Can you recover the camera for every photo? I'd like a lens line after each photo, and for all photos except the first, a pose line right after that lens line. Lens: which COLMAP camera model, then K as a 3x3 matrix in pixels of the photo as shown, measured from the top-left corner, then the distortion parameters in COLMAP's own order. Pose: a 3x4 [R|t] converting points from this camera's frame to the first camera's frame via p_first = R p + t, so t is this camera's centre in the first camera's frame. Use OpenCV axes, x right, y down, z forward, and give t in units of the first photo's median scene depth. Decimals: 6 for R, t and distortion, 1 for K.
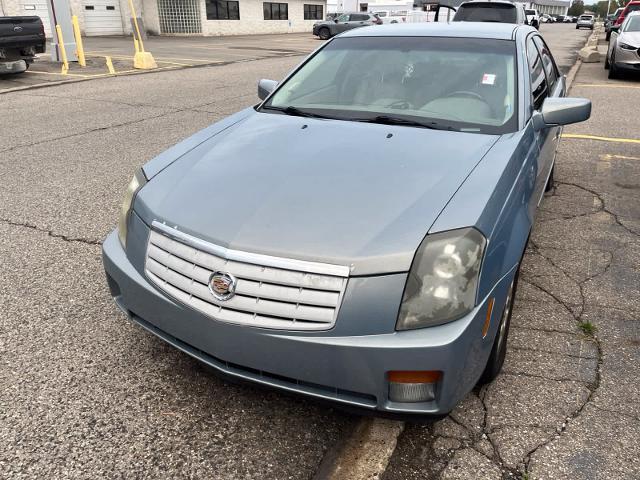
lens RADIAL K [[481.4, 0, 312.5], [0, 481.4, 244.3], [0, 0, 1]] dist [0.076665, -0.113011]
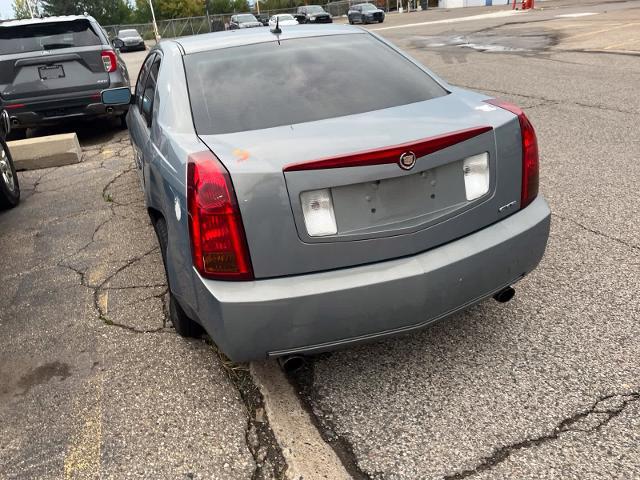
lens RADIAL K [[481.4, 0, 315.9], [0, 481.4, 246.2], [0, 0, 1]] dist [0.076665, -0.113011]
pose [[-0.645909, 0.386756, -0.658195, 1.137745], [-0.231935, 0.722004, 0.651856, -0.946992], [0.727329, 0.573698, -0.376647, 2.009339]]
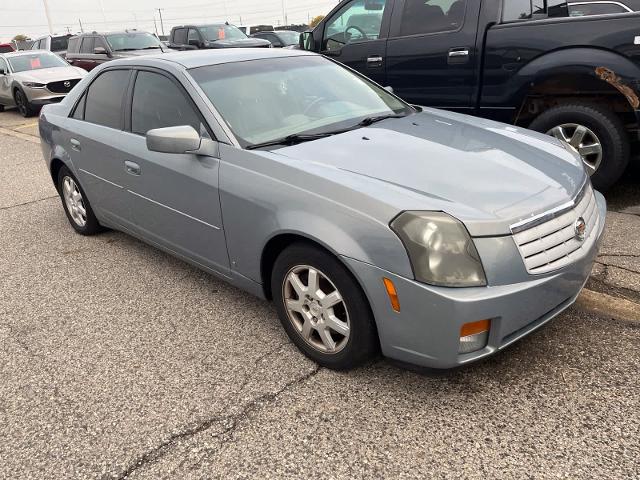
lens RADIAL K [[481.4, 0, 319.6], [0, 481.4, 251.0], [0, 0, 1]] dist [0.076665, -0.113011]
pose [[0.285280, -0.400291, 0.870851, -0.869817], [0.461481, 0.853720, 0.241242, -0.278085], [-0.840030, 0.333060, 0.428276, 0.604665]]
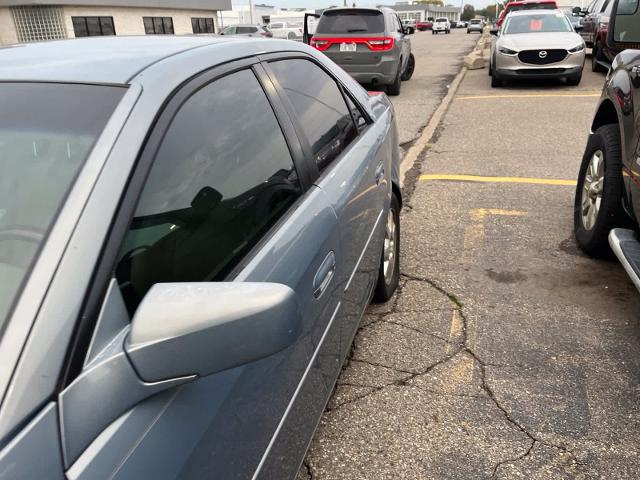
lens RADIAL K [[481.4, 0, 326.3], [0, 481.4, 253.4], [0, 0, 1]] dist [0.076665, -0.113011]
pose [[0.979935, -0.109627, 0.166460, 0.464420], [0.110499, 0.993868, 0.004041, -0.270349], [-0.165882, 0.014434, 0.986040, 0.599858]]
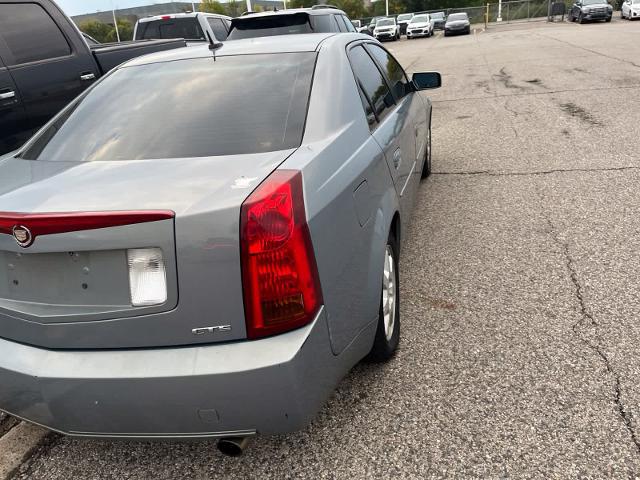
lens RADIAL K [[481.4, 0, 314.1], [0, 481.4, 250.1], [0, 0, 1]] dist [0.076665, -0.113011]
pose [[-0.971251, 0.178921, -0.157031, 0.447760], [0.001235, 0.663412, 0.748253, -1.006531], [0.238055, 0.726548, -0.644560, 2.187555]]
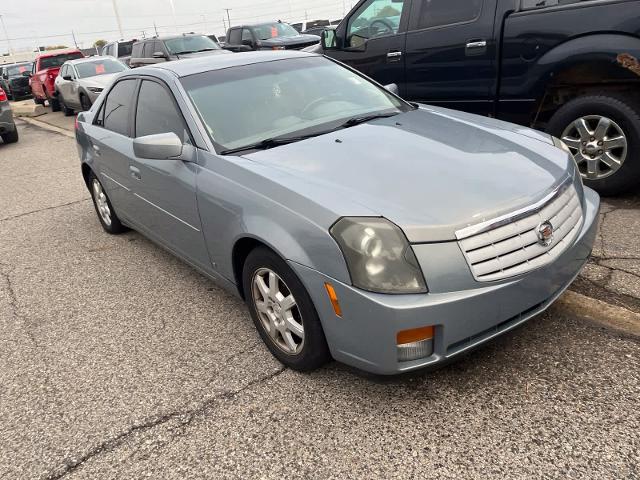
lens RADIAL K [[481.4, 0, 316.6], [0, 481.4, 251.2], [0, 0, 1]] dist [0.076665, -0.113011]
pose [[0.404480, -0.409829, 0.817579, -0.816810], [0.486291, 0.853497, 0.187252, -0.216311], [-0.774543, 0.321842, 0.544519, 0.461980]]
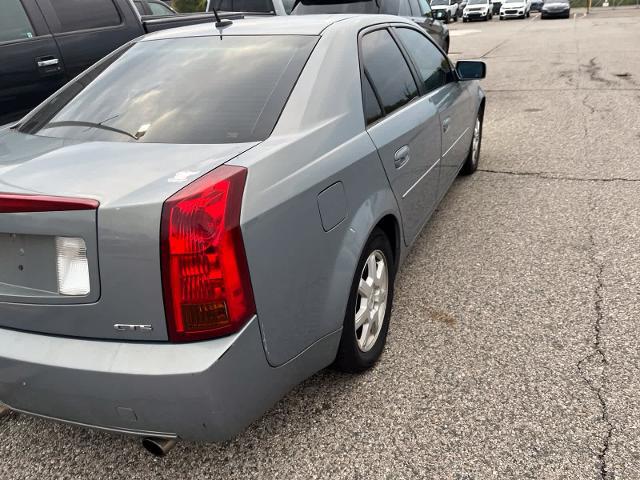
lens RADIAL K [[481.4, 0, 314.0], [0, 481.4, 251.4], [0, 0, 1]] dist [0.076665, -0.113011]
pose [[-0.996353, 0.083337, -0.018348, 0.317675], [0.038612, 0.632038, 0.773974, -0.992528], [0.076097, 0.770443, -0.632951, 2.161348]]
